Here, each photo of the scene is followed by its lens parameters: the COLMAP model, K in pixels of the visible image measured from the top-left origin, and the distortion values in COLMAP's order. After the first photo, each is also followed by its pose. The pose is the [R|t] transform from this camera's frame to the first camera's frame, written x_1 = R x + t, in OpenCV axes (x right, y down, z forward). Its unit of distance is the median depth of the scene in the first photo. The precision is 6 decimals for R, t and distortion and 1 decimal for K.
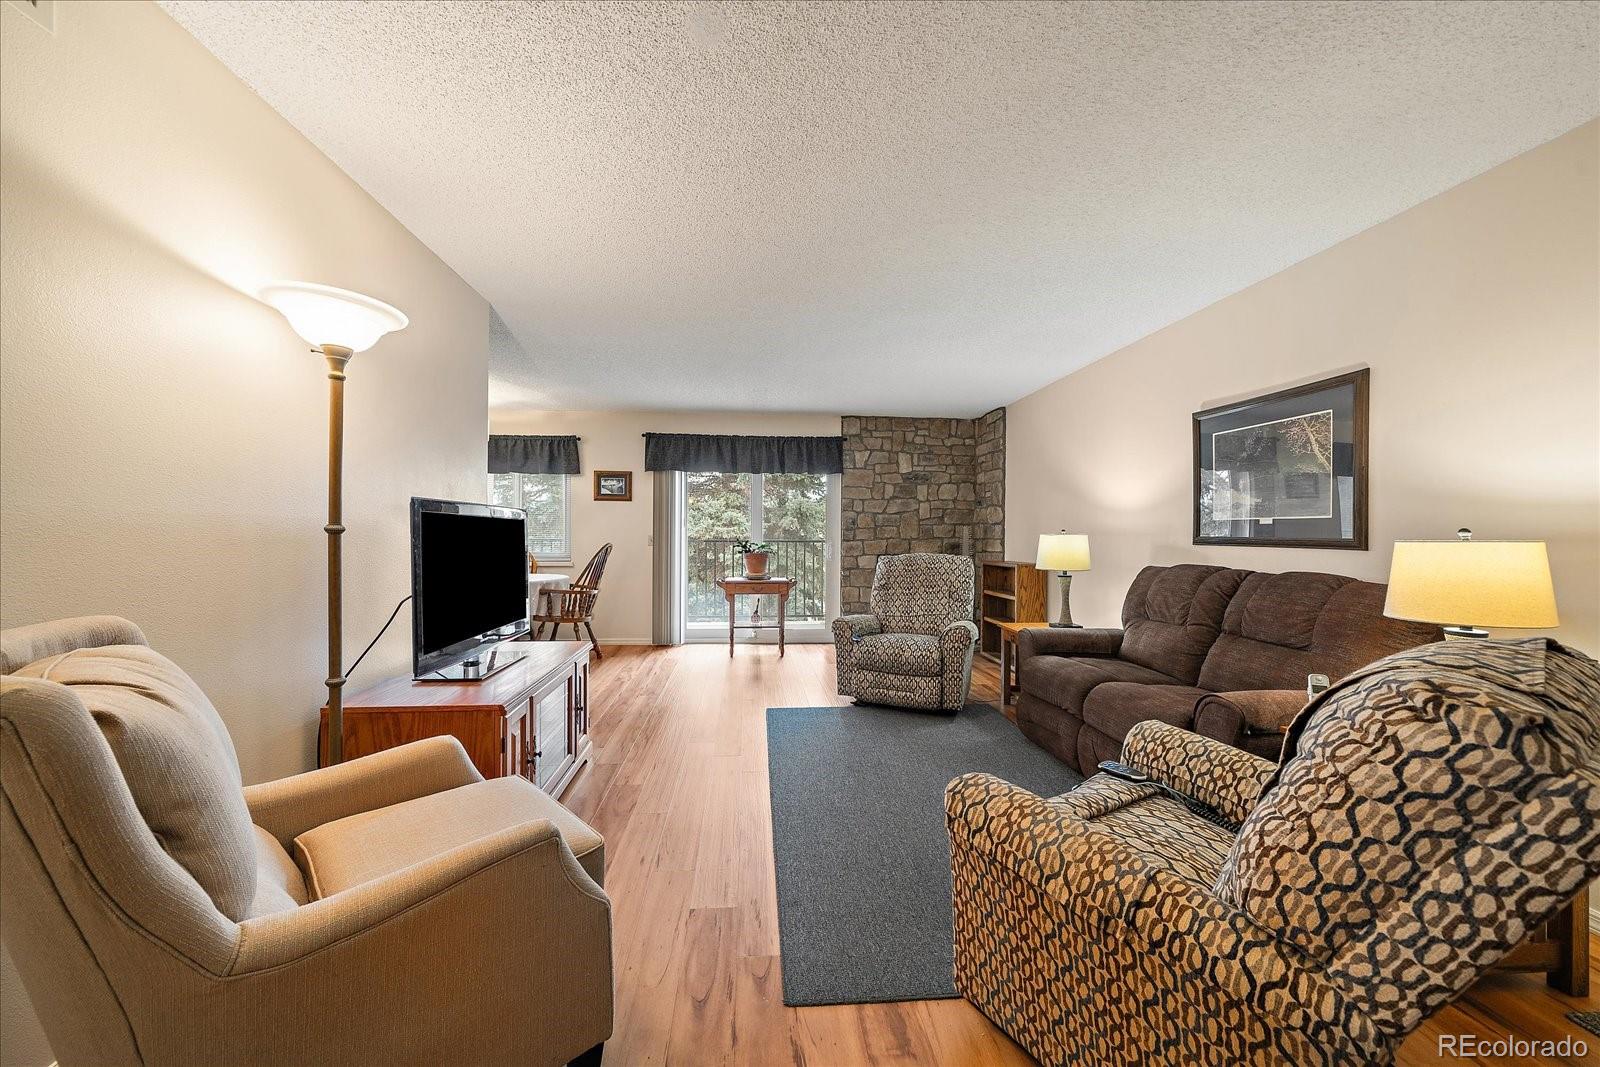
lens RADIAL K [[560.8, 0, 783.8], [0, 560.8, 536.8], [0, 0, 1]] dist [-0.001211, 0.000030]
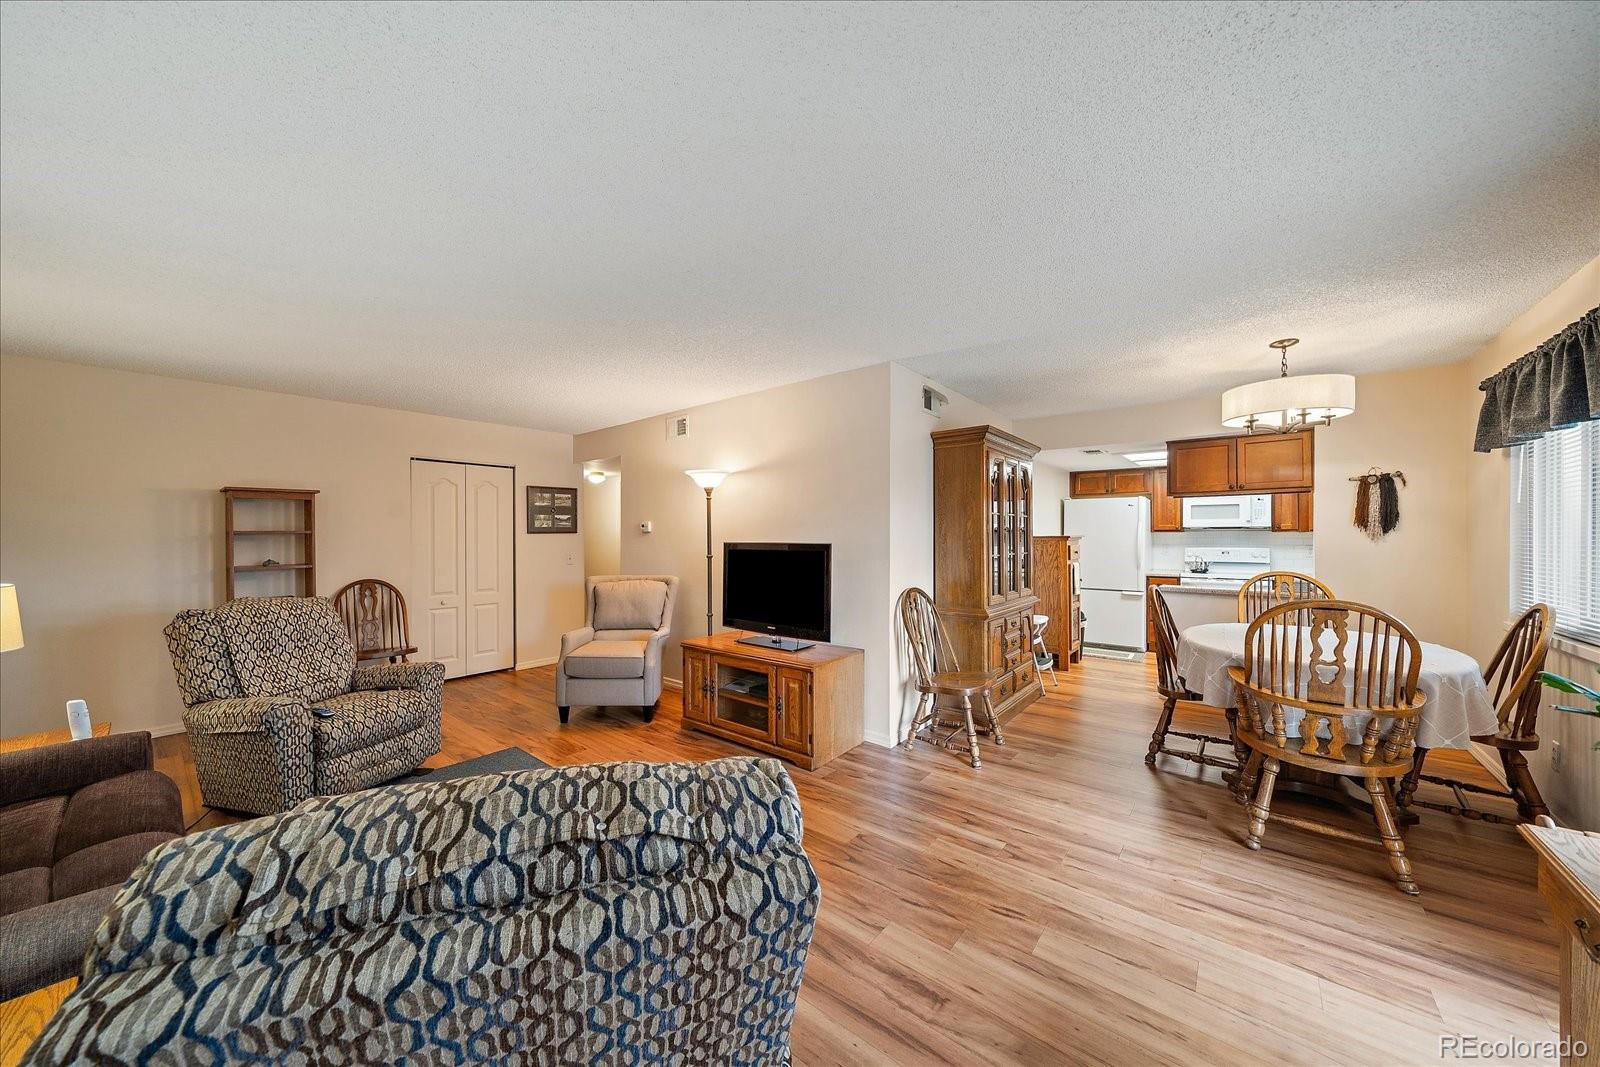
lens RADIAL K [[560.8, 0, 788.7], [0, 560.8, 534.0], [0, 0, 1]] dist [-0.001211, 0.000030]
pose [[-0.675732, -0.005023, -0.737130, 0.239232], [-0.005856, 0.999982, -0.001446, -0.032023], [0.737124, 0.003340, -0.675749, 0.826138]]
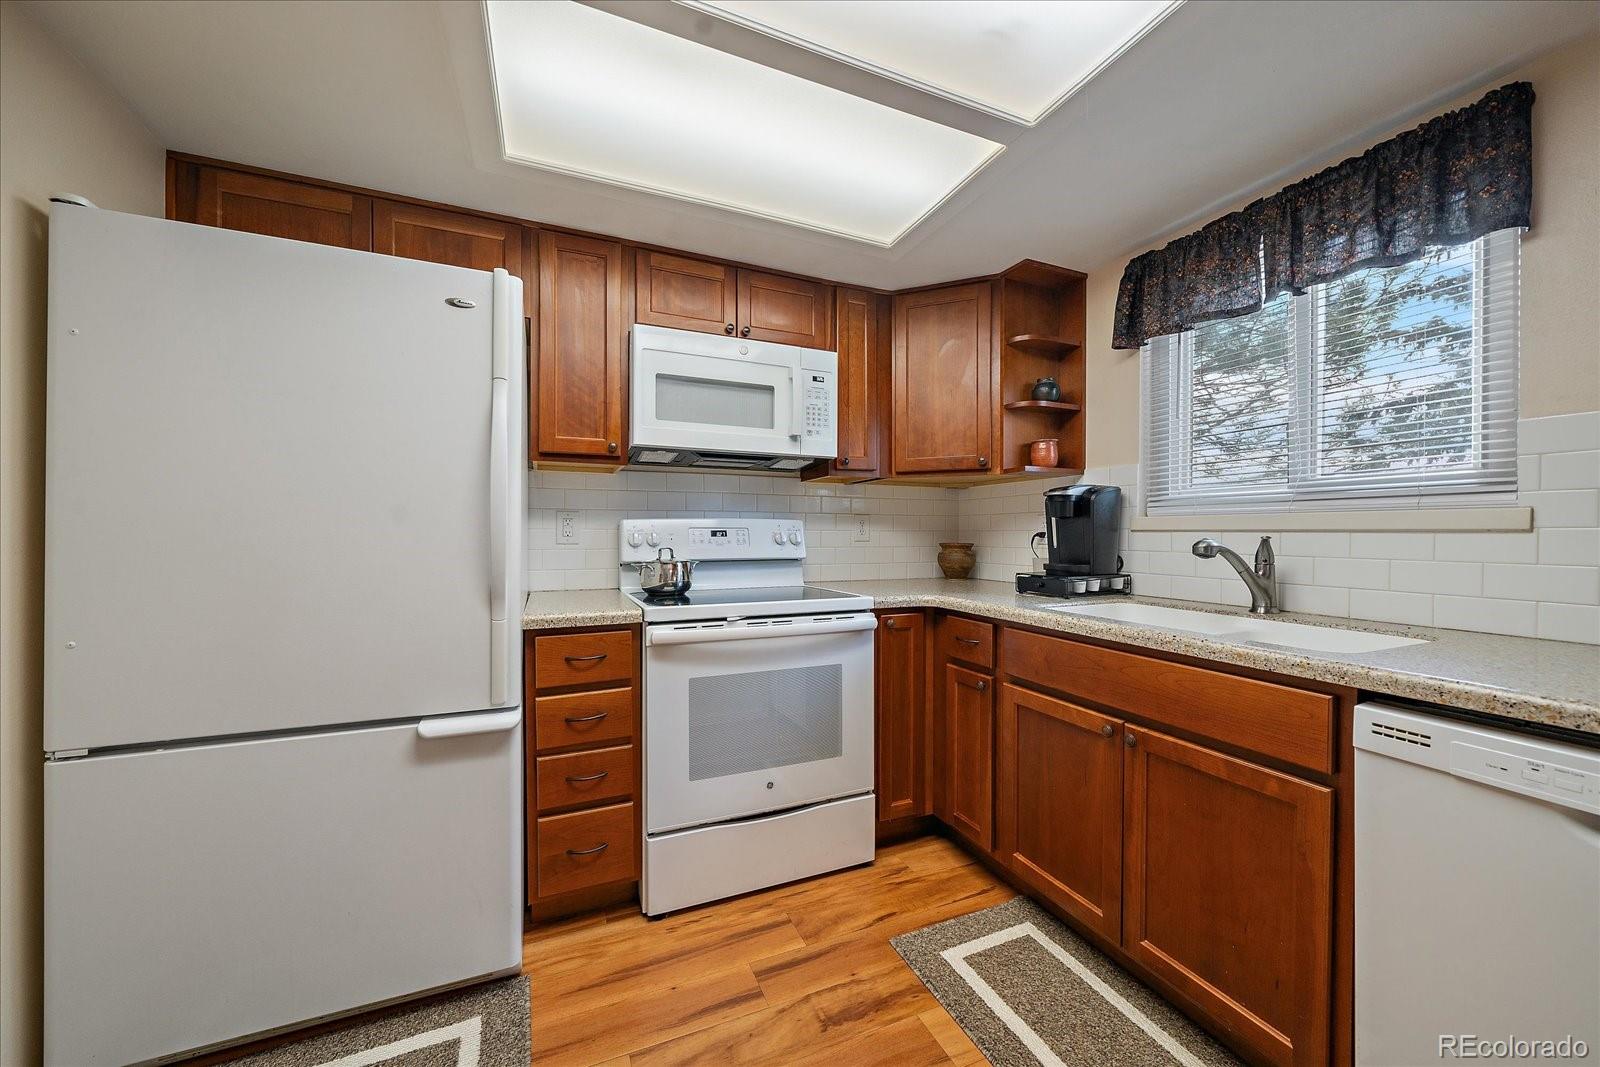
lens RADIAL K [[599.8, 0, 796.2], [0, 599.8, 543.1], [0, 0, 1]] dist [-0.009501, 0.000752]
pose [[0.328925, 0.011957, -0.944280, -0.684184], [-0.007024, 0.999923, 0.010215, -0.001495], [0.944330, 0.003272, 0.328984, 0.639992]]
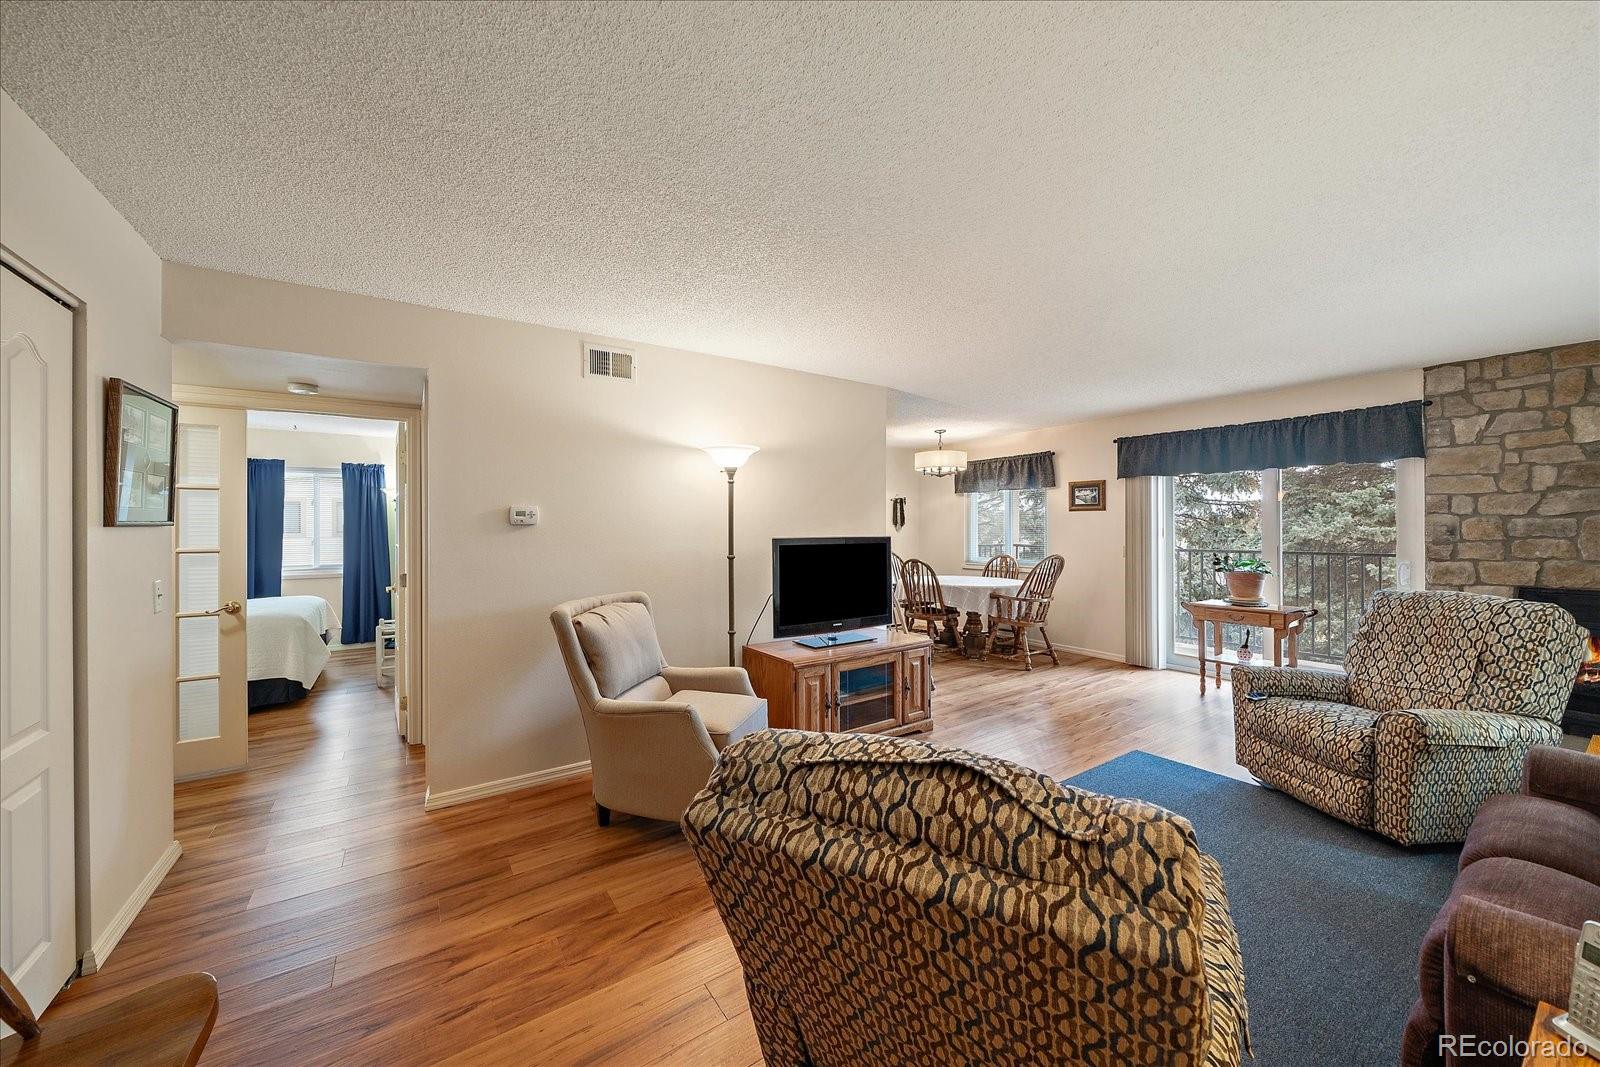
lens RADIAL K [[560.8, 0, 794.4], [0, 560.8, 528.4], [0, 0, 1]] dist [-0.001211, 0.000030]
pose [[0.511511, -0.008931, -0.859230, 0.289403], [0.003632, 0.999960, -0.008231, -0.027069], [0.859269, 0.001090, 0.511523, 0.042693]]
